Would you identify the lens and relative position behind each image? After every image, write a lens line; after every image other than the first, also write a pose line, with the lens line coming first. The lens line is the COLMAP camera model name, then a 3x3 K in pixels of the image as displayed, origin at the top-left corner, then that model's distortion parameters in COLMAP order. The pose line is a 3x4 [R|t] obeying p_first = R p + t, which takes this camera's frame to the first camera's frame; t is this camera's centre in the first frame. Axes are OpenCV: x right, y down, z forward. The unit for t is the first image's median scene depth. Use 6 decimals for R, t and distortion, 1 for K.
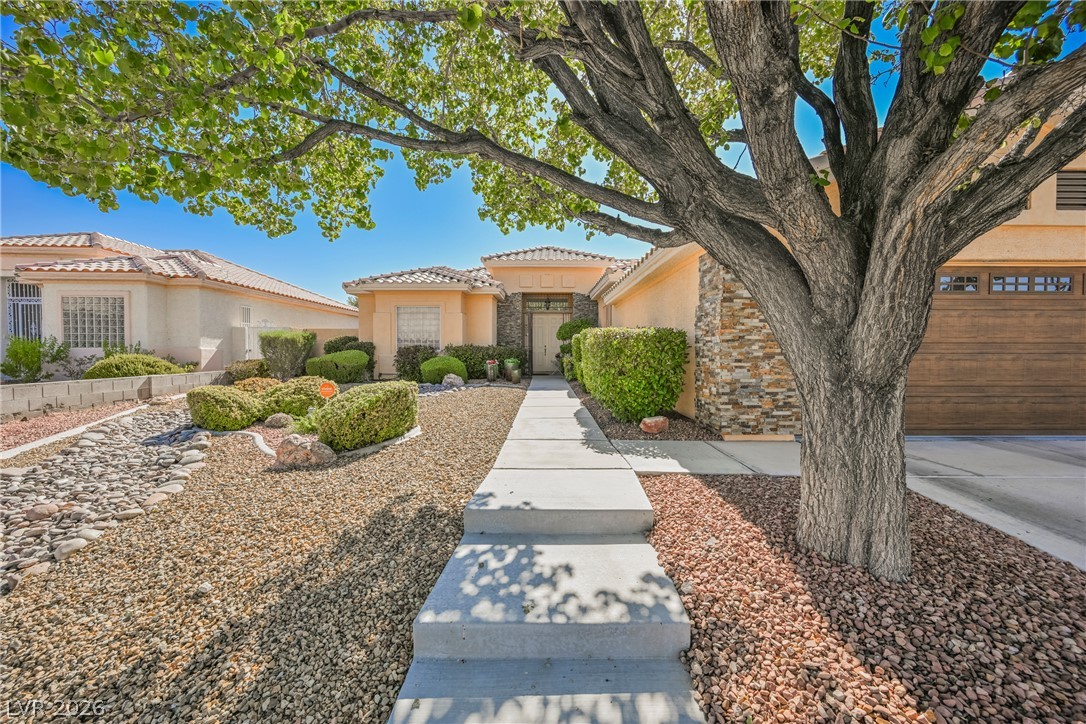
lens RADIAL K [[422.3, 0, 548.1], [0, 422.3, 358.9], [0, 0, 1]] dist [-0.002064, -0.000143]
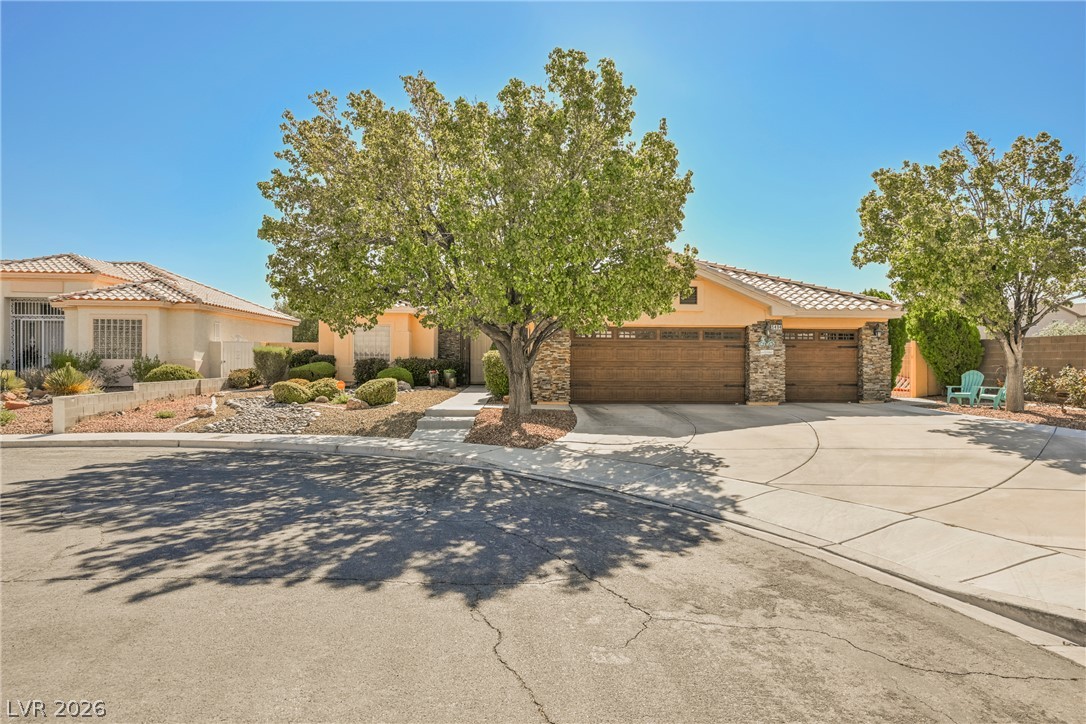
lens RADIAL K [[675.0, 0, 547.5], [0, 675.0, 363.4], [0, 0, 1]] dist [-0.000989, -0.000080]
pose [[0.999362, 0.004938, 0.035360, 0.354352], [-0.004391, 0.999870, -0.015534, 0.030527], [-0.035432, 0.015369, 0.999254, -2.677308]]
